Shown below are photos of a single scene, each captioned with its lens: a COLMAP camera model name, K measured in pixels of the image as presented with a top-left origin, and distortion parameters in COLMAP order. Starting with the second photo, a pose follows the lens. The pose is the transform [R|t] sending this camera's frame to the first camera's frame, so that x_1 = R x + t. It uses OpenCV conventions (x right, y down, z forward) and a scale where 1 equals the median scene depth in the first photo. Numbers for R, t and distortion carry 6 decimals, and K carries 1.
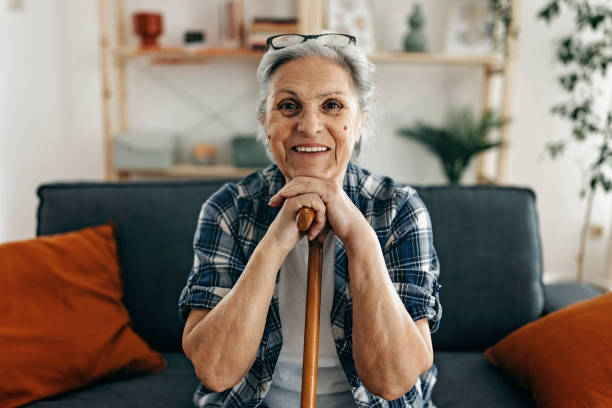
lens RADIAL K [[595.1, 0, 302.7], [0, 595.1, 200.7], [0, 0, 1]] dist [0.004293, 0.009348]
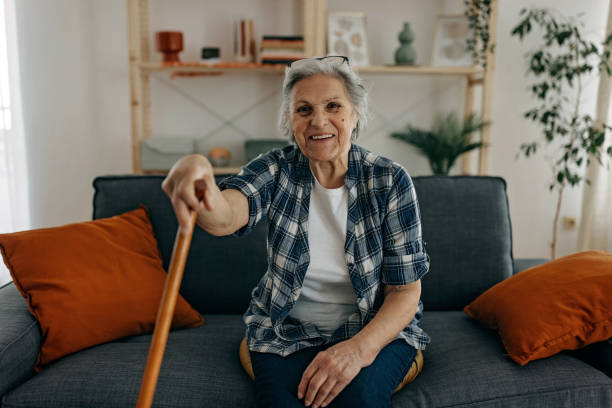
lens RADIAL K [[594.8, 0, 304.2], [0, 594.8, 196.6], [0, 0, 1]] dist [0.004399, 0.001560]
pose [[0.999884, -0.008687, 0.012512, -0.022590], [0.008990, 0.999662, -0.024382, 0.030101], [-0.012296, 0.024491, 0.999624, -0.138019]]
